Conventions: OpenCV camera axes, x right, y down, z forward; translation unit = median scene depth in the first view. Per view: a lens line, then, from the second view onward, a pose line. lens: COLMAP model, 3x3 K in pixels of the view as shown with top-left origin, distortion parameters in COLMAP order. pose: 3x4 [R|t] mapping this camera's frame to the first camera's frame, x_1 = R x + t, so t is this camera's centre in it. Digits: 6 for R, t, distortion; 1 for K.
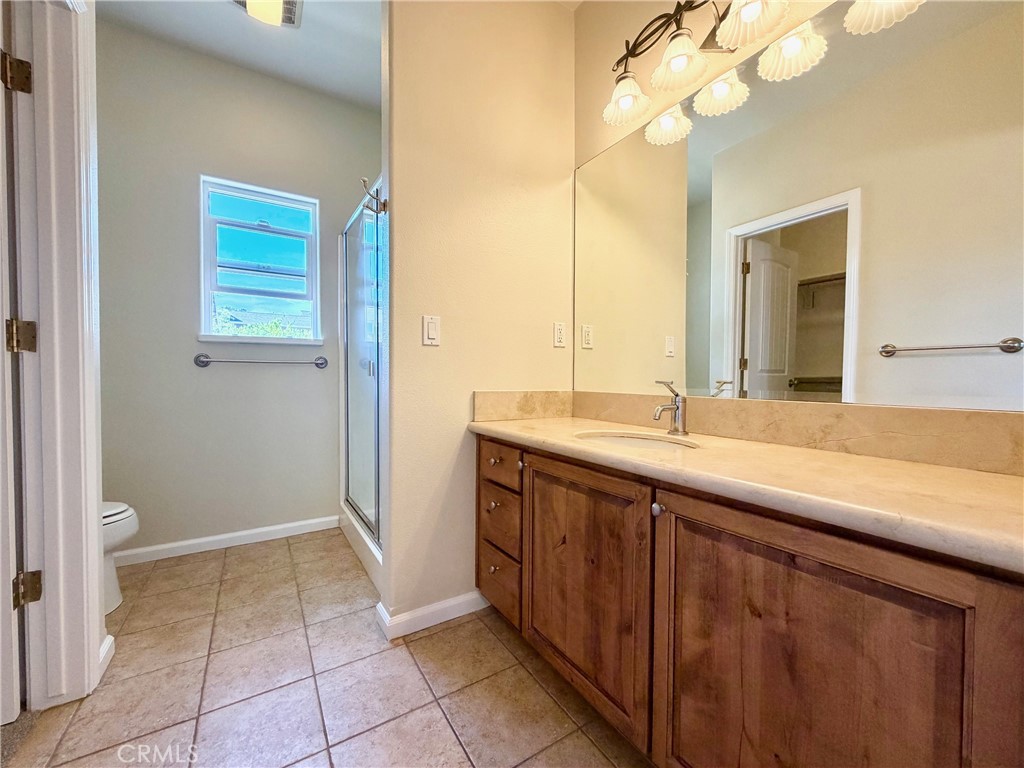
lens RADIAL K [[407.2, 0, 510.1], [0, 407.2, 386.0], [0, 0, 1]] dist [-0.000114, -0.000048]
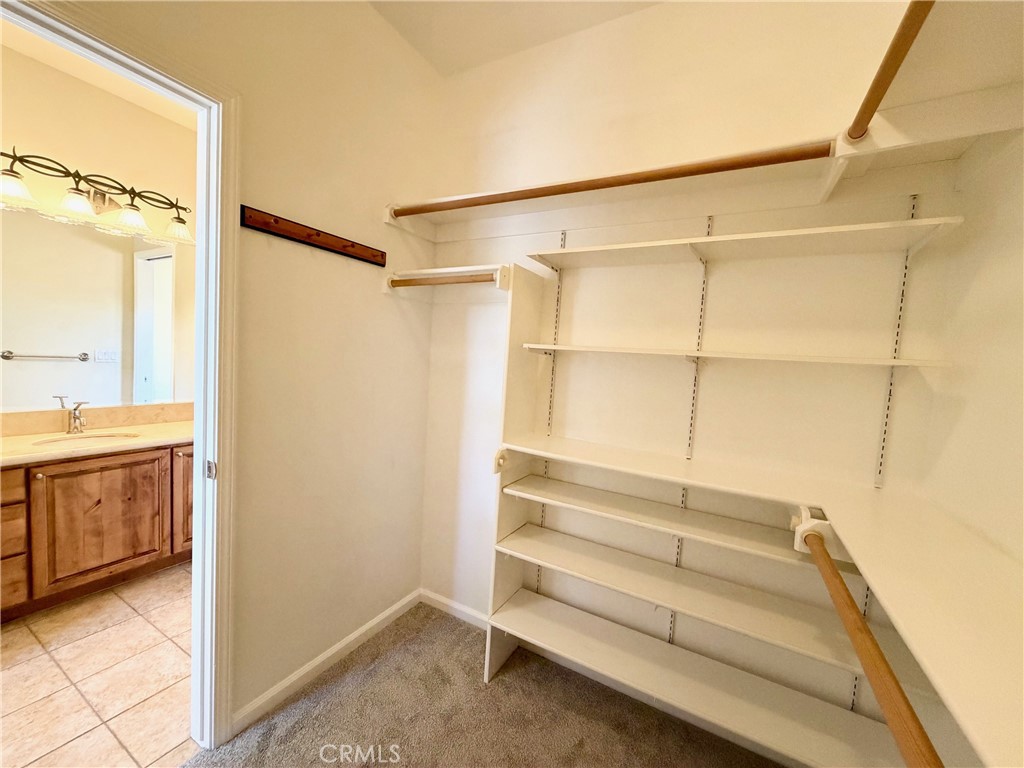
lens RADIAL K [[407.2, 0, 512.2], [0, 407.2, 385.4], [0, 0, 1]] dist [-0.000114, -0.000048]
pose [[-0.482956, -0.094539, 0.870526, -2.143853], [-0.043076, 0.995516, 0.084214, -0.333861], [-0.874584, 0.003173, -0.484863, 0.292811]]
